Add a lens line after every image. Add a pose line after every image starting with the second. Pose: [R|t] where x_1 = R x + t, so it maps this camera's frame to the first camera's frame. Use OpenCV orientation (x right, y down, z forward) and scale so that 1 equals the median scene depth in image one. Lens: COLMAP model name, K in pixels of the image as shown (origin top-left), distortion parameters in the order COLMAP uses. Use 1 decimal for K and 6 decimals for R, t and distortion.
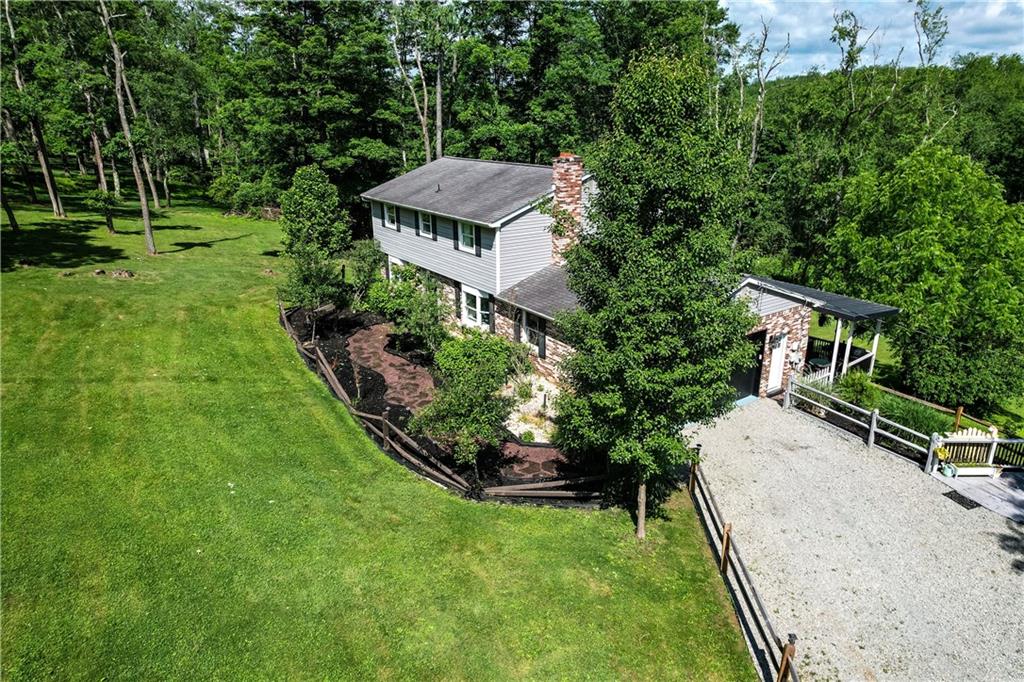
lens RADIAL K [[655.9, 0, 511.5], [0, 655.9, 340.9], [0, 0, 1]] dist [-0.023542, 0.003834]
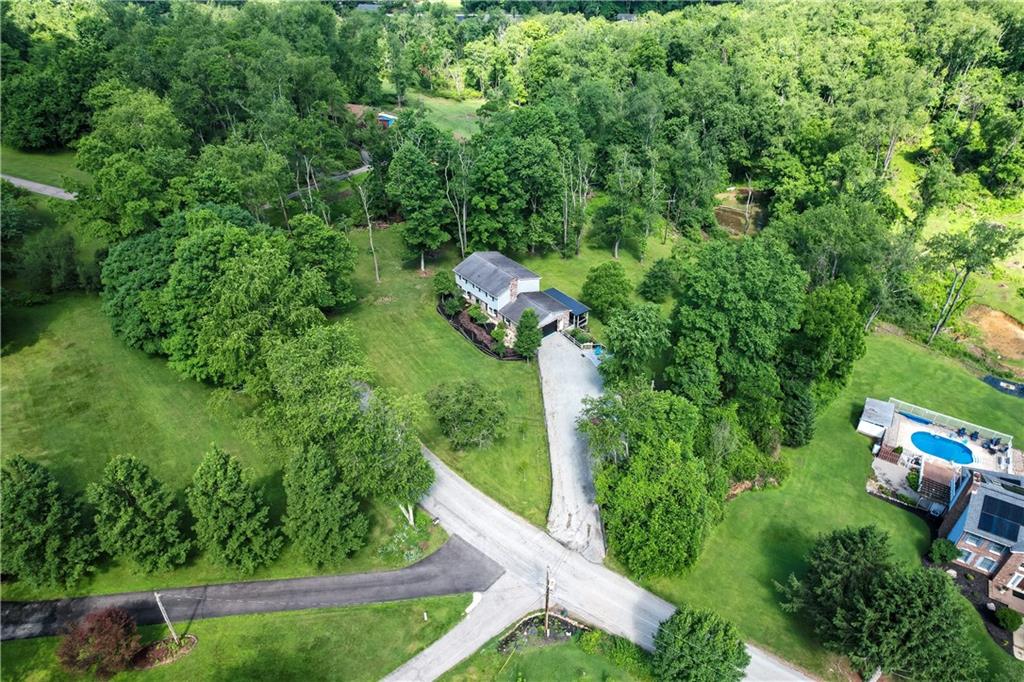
lens RADIAL K [[655.9, 0, 512.6], [0, 655.9, 341.0], [0, 0, 1]] dist [-0.023542, 0.003834]
pose [[0.995046, -0.055167, 0.082708, -0.363852], [0.029419, 0.958049, 0.285091, -1.354377], [-0.094965, -0.281246, 0.954925, -3.885393]]
